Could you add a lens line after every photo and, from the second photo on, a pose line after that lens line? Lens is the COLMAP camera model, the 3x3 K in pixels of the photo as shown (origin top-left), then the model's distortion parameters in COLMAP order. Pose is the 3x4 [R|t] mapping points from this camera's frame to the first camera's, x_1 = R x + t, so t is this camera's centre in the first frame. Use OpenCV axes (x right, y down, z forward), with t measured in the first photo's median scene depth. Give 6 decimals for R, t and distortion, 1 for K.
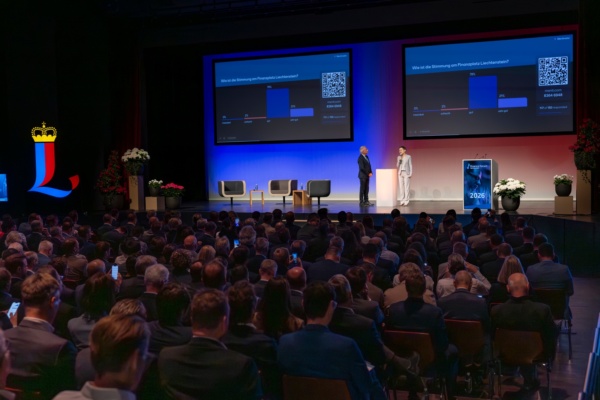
lens RADIAL K [[744.1, 0, 300.0], [0, 744.1, 200.0], [0, 0, 1]] dist [0.012038, 0.026406]
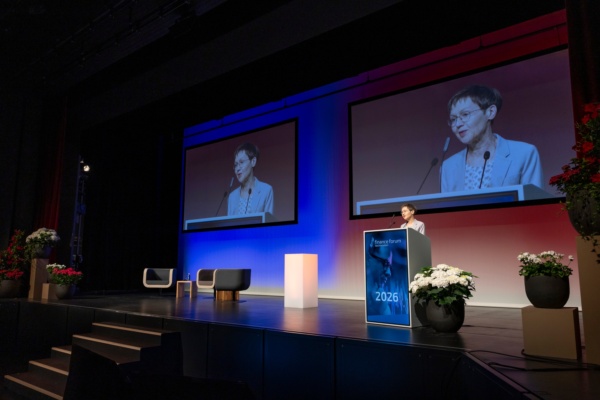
lens RADIAL K [[440.7, 0, 300.0], [0, 440.7, 200.0], [0, 0, 1]] dist [0.005677, 0.001222]
pose [[0.954799, -0.022296, -0.296416, 0.274677], [-0.040379, 0.978212, -0.203645, -0.006978], [0.294498, 0.206409, 0.933095, 0.674758]]
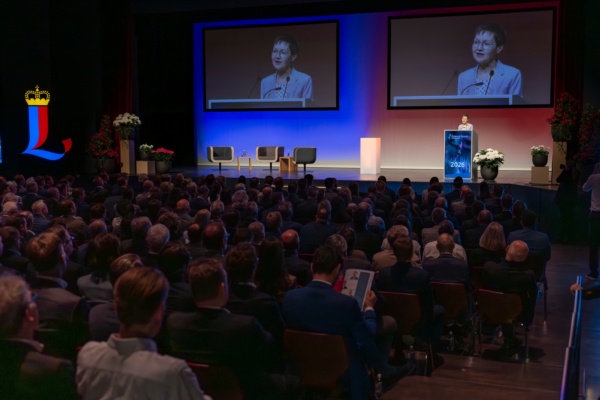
lens RADIAL K [[720.3, 0, 300.0], [0, 720.3, 200.0], [0, 0, 1]] dist [0.012117, -0.001869]
pose [[0.999569, 0.014645, 0.025442, -0.007110], [-0.015808, 0.998810, 0.046139, 0.000350], [-0.024736, -0.046521, 0.998611, -0.003295]]
